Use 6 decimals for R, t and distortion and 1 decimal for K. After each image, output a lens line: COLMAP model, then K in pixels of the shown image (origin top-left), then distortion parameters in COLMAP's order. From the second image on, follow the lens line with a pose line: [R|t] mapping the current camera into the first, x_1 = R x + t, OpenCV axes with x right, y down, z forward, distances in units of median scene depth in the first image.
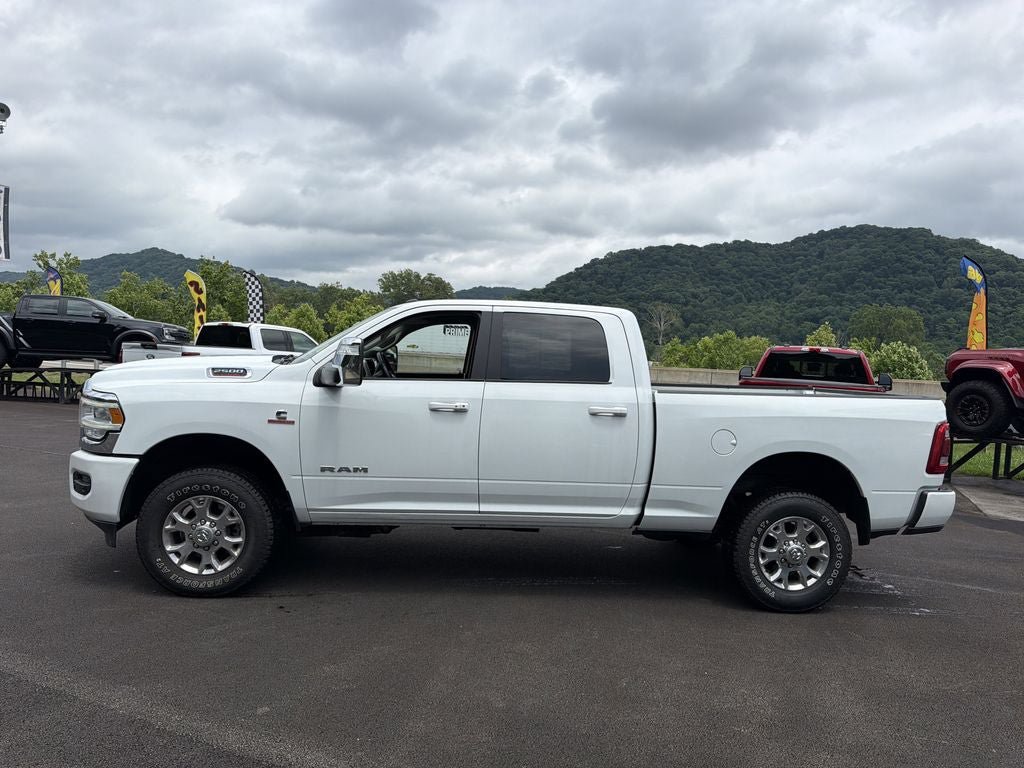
lens RADIAL K [[723.1, 0, 507.8], [0, 723.1, 382.7], [0, 0, 1]] dist [0.064557, -0.107898]
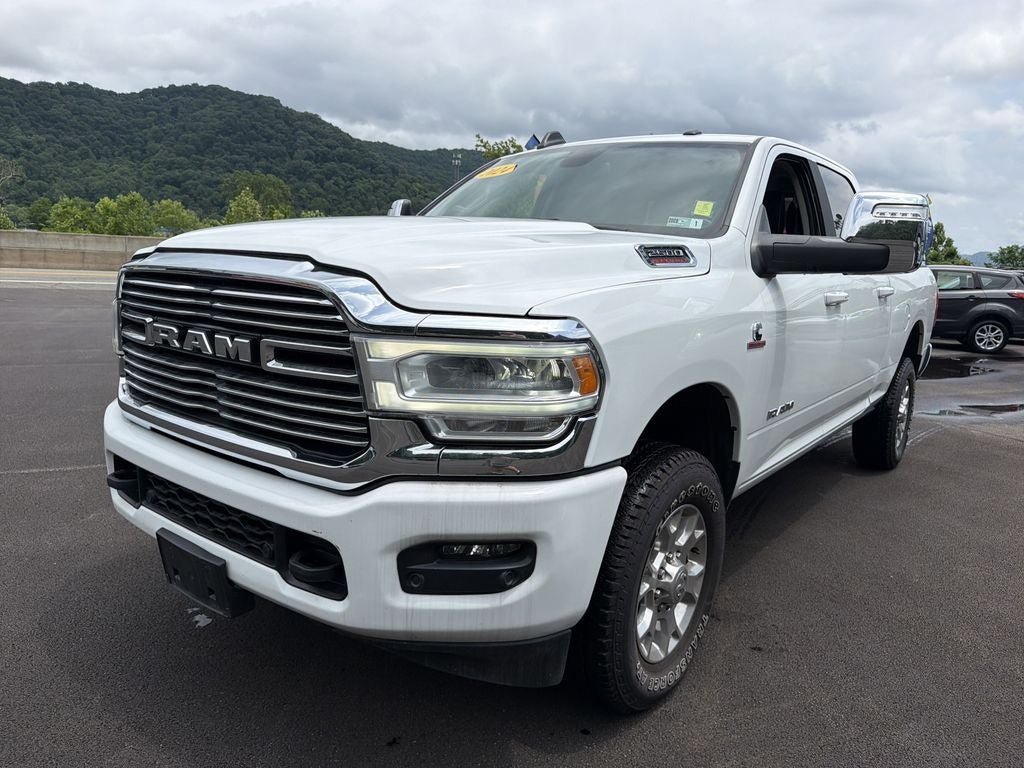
lens RADIAL K [[732.8, 0, 523.6], [0, 732.8, 379.7], [0, 0, 1]] dist [0.007033, -0.022571]
pose [[0.661308, -0.142167, 0.736519, -0.142801], [0.012270, 0.983794, 0.178880, -0.003722], [-0.750014, -0.109258, 0.652335, 0.129129]]
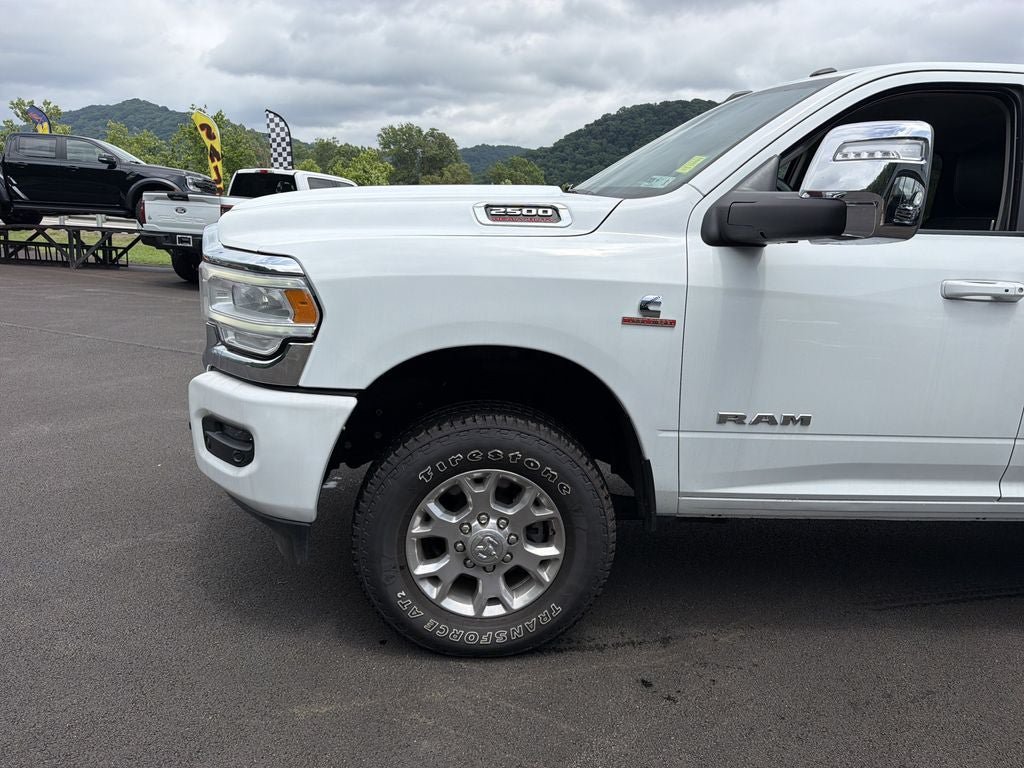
lens RADIAL K [[732.8, 0, 523.6], [0, 732.8, 379.7], [0, 0, 1]] dist [0.007033, -0.022571]
pose [[0.999840, 0.004467, 0.017320, -0.068061], [-0.007467, 0.984142, 0.177225, 0.001254], [-0.016253, -0.177326, 0.984018, 0.088932]]
